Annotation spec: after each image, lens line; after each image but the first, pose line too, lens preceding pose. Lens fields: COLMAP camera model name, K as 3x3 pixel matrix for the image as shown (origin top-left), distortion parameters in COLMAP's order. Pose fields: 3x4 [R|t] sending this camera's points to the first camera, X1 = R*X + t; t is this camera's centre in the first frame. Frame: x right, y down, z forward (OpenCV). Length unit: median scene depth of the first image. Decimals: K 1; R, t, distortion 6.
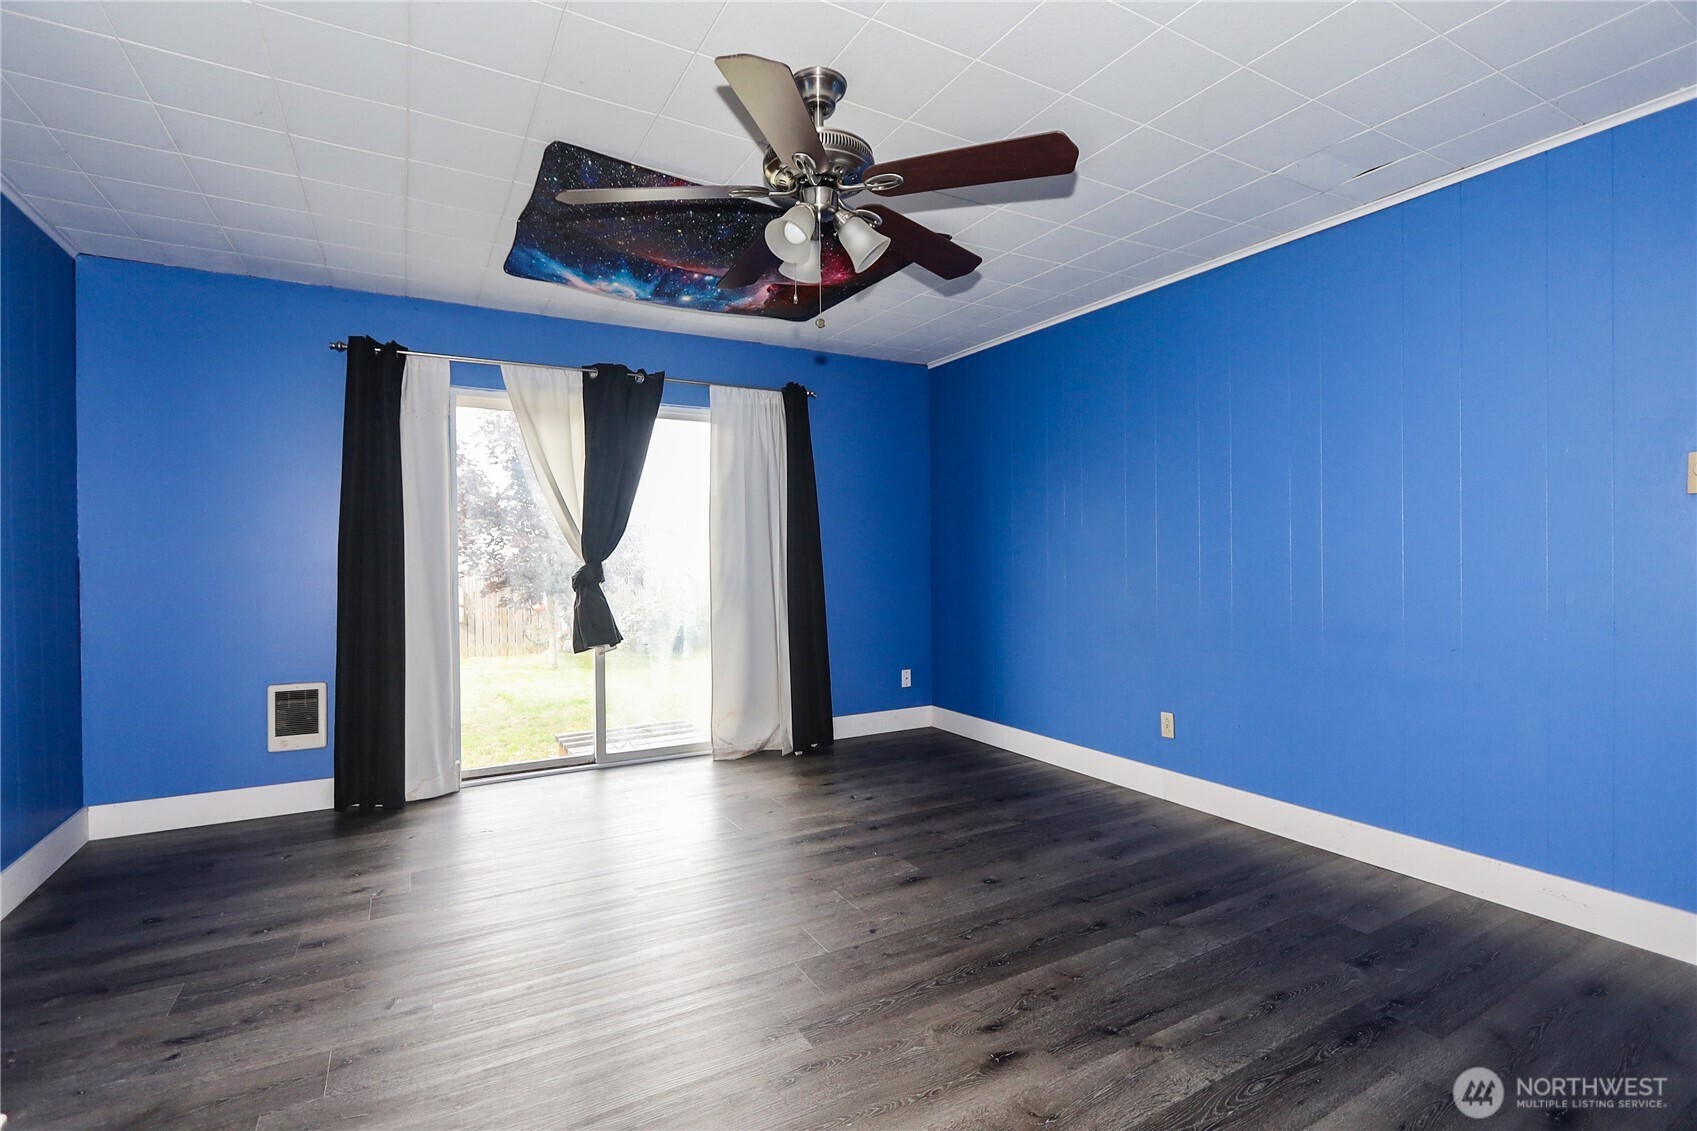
lens RADIAL K [[778.3, 0, 845.8], [0, 778.3, 564.2], [0, 0, 1]] dist [-0.002202, 0.000382]
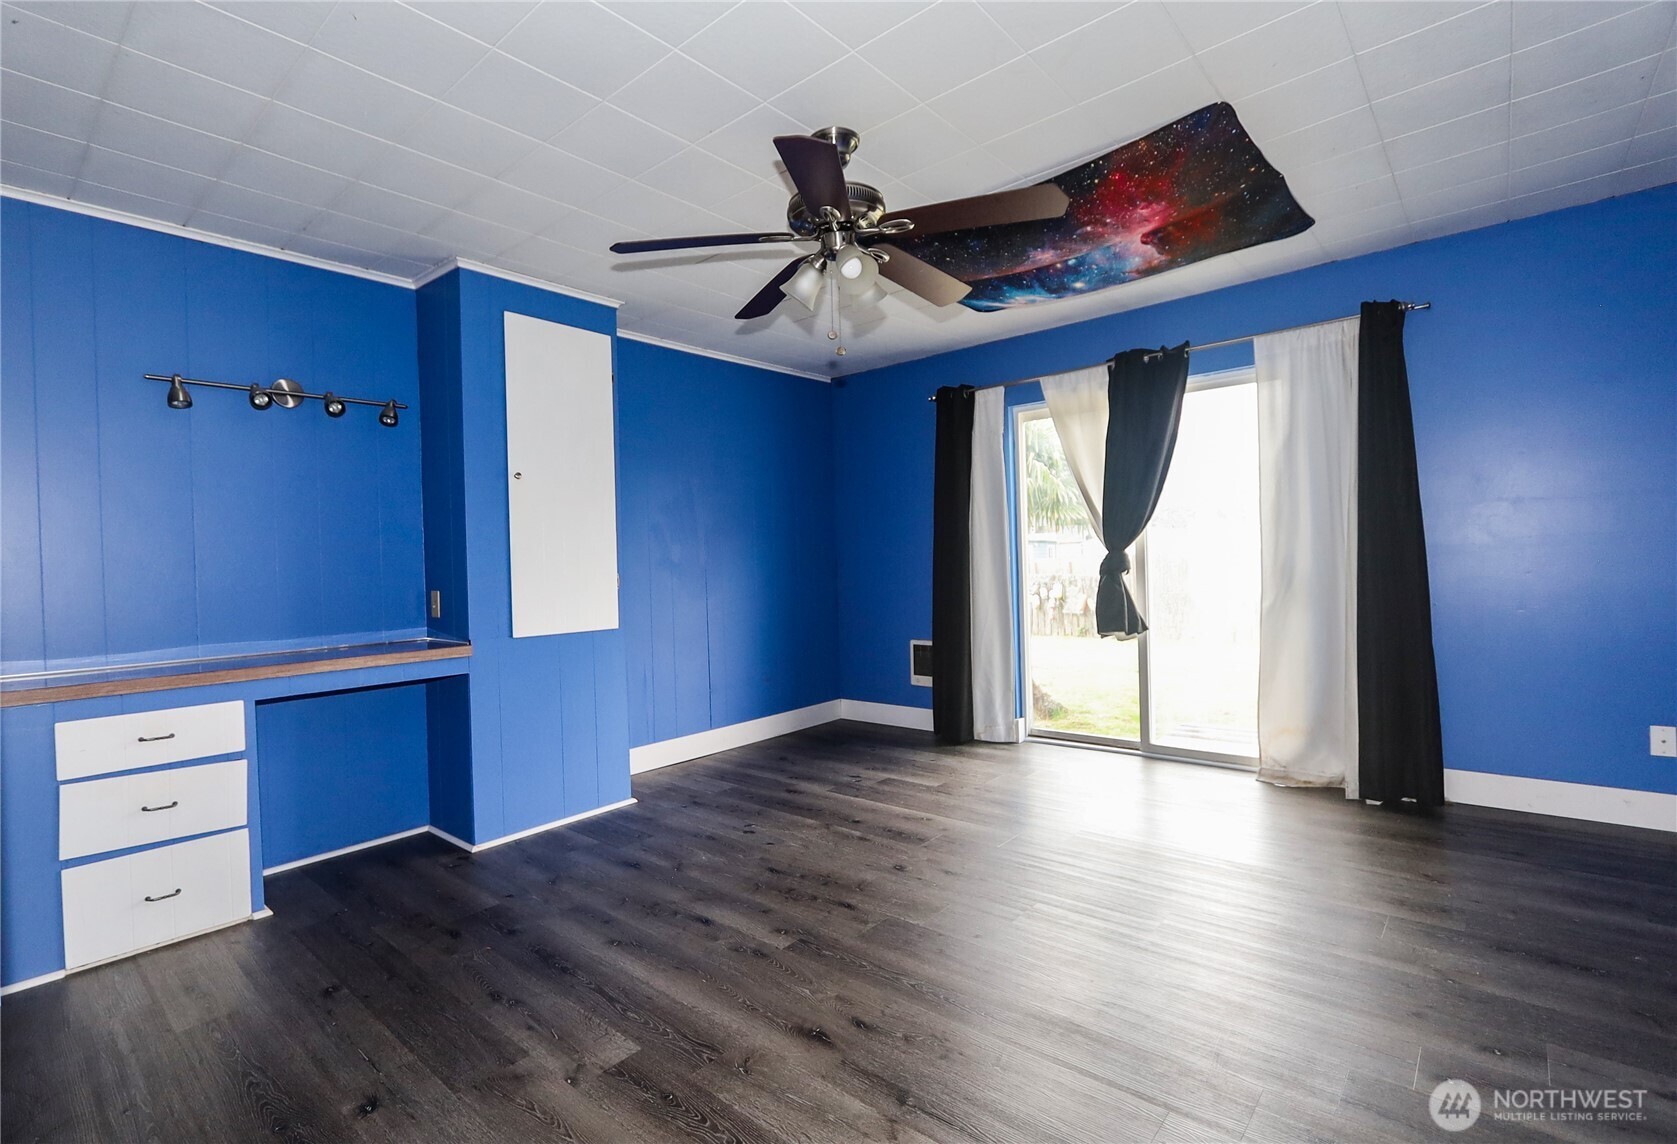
lens RADIAL K [[806.2, 0, 836.1], [0, 806.2, 571.4], [0, 0, 1]] dist [-0.003019, -0.000535]
pose [[0.338634, 0.012117, -0.940840, 0.524216], [0.025576, 0.999429, 0.022077, -0.008554], [0.940570, -0.031539, 0.338131, 0.286000]]
